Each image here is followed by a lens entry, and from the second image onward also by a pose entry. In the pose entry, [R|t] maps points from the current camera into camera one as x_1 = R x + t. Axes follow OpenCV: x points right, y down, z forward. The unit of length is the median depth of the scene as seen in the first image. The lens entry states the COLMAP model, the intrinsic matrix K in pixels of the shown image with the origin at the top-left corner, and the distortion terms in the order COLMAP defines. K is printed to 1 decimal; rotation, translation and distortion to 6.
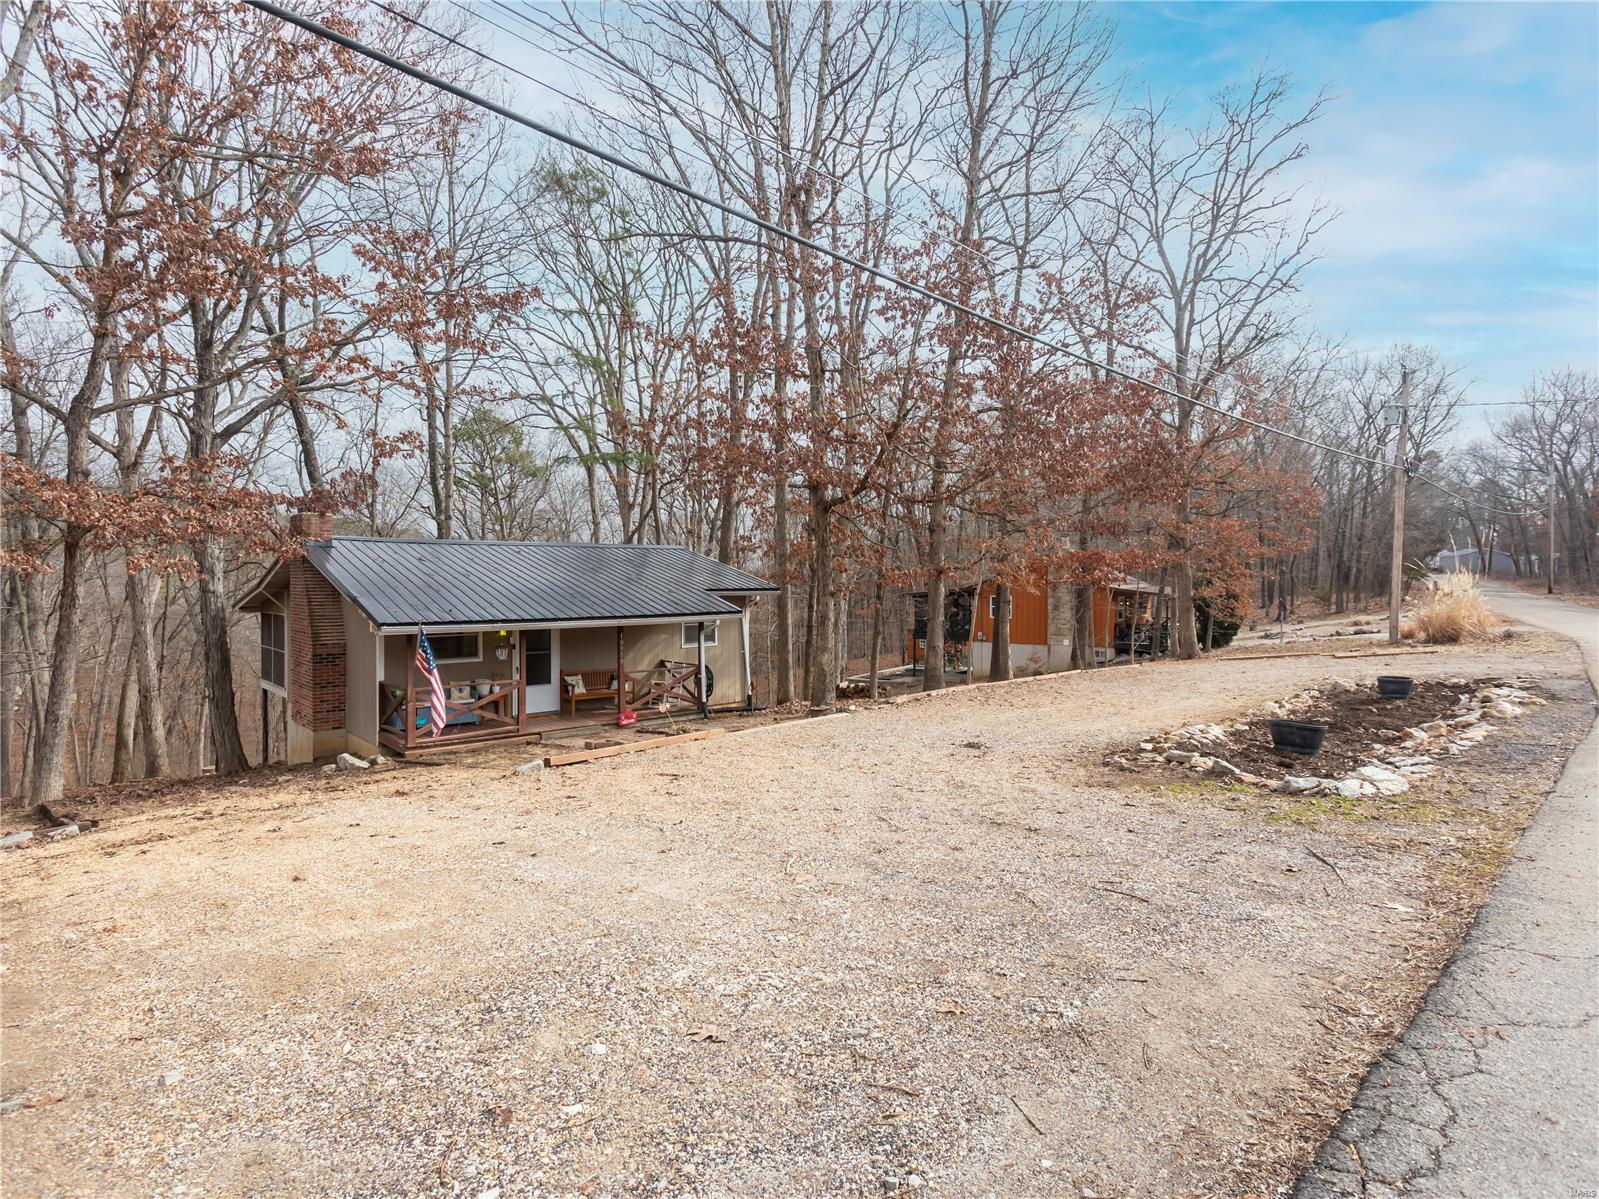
lens RADIAL K [[843.1, 0, 790.9], [0, 843.1, 584.5], [0, 0, 1]] dist [-0.001265, 0.006366]
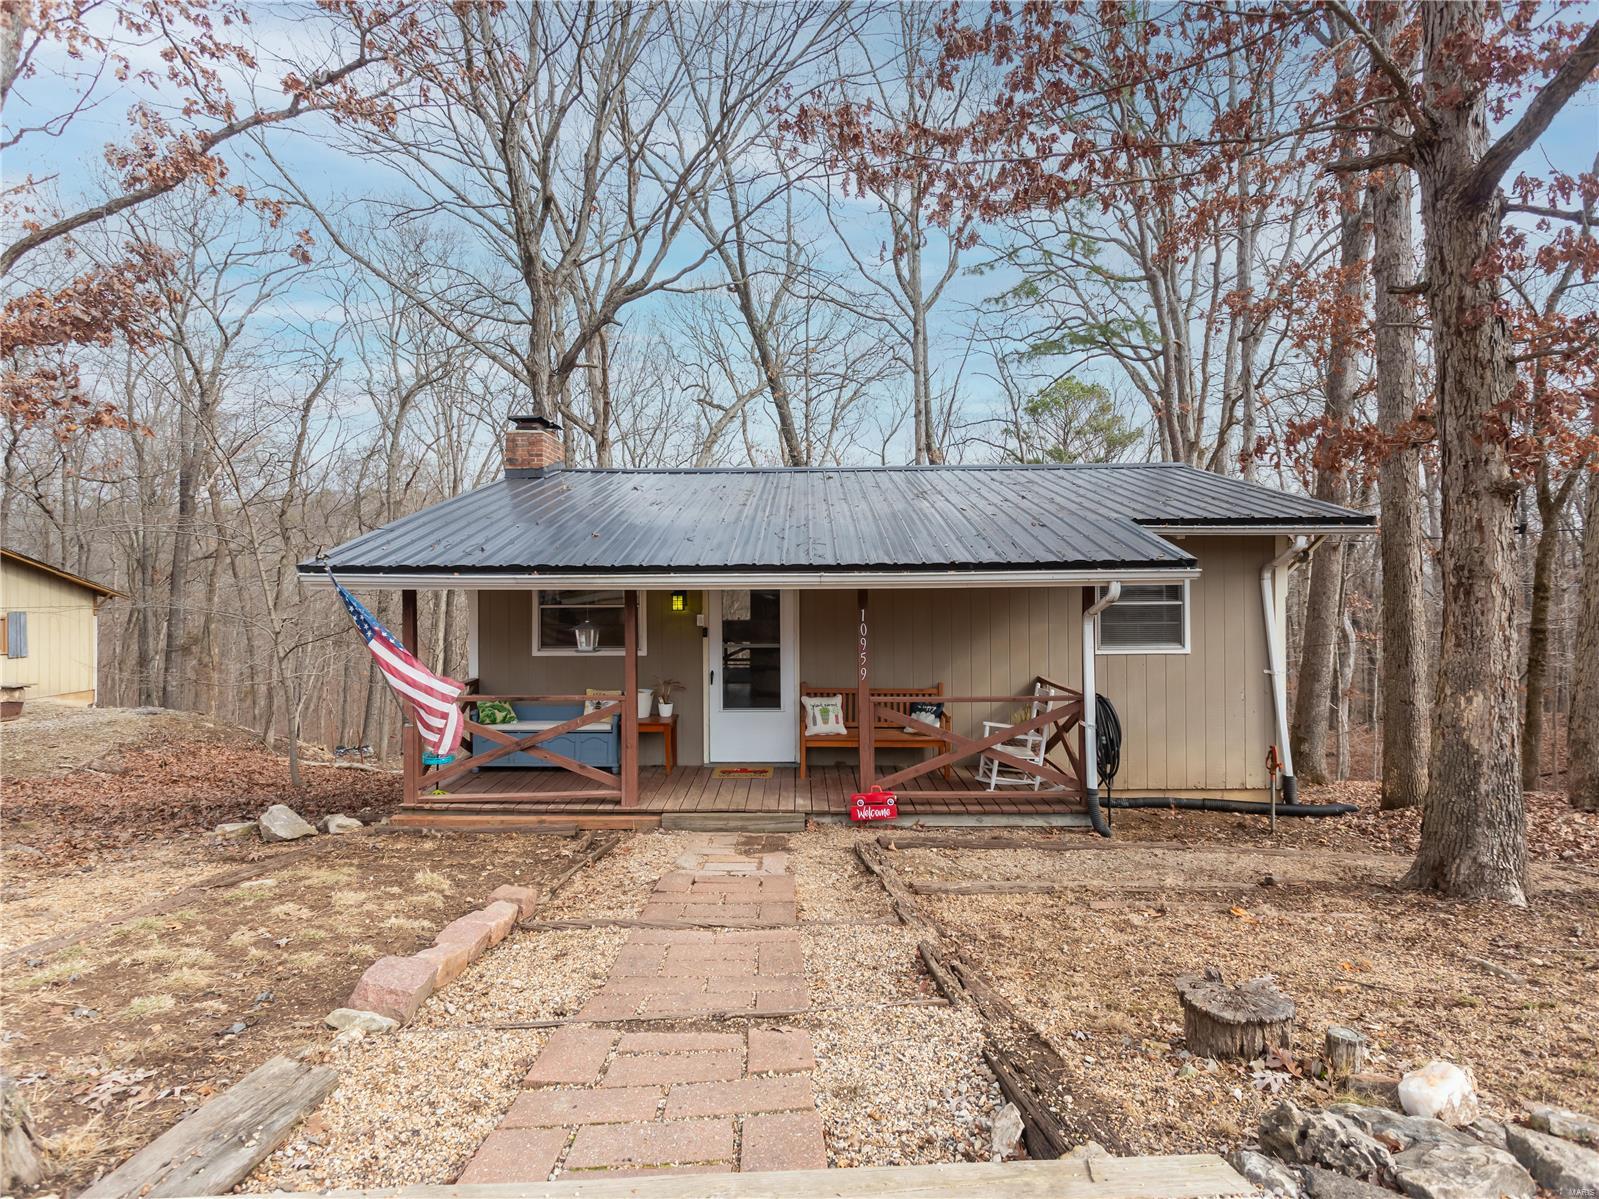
lens RADIAL K [[843.1, 0, 790.9], [0, 843.1, 584.5], [0, 0, 1]] dist [-0.001265, 0.006366]
pose [[0.728396, -0.006344, -0.685127, 0.068395], [-0.000927, 0.999947, -0.010244, 0.045970], [0.685155, 0.008097, 0.728352, 0.605606]]
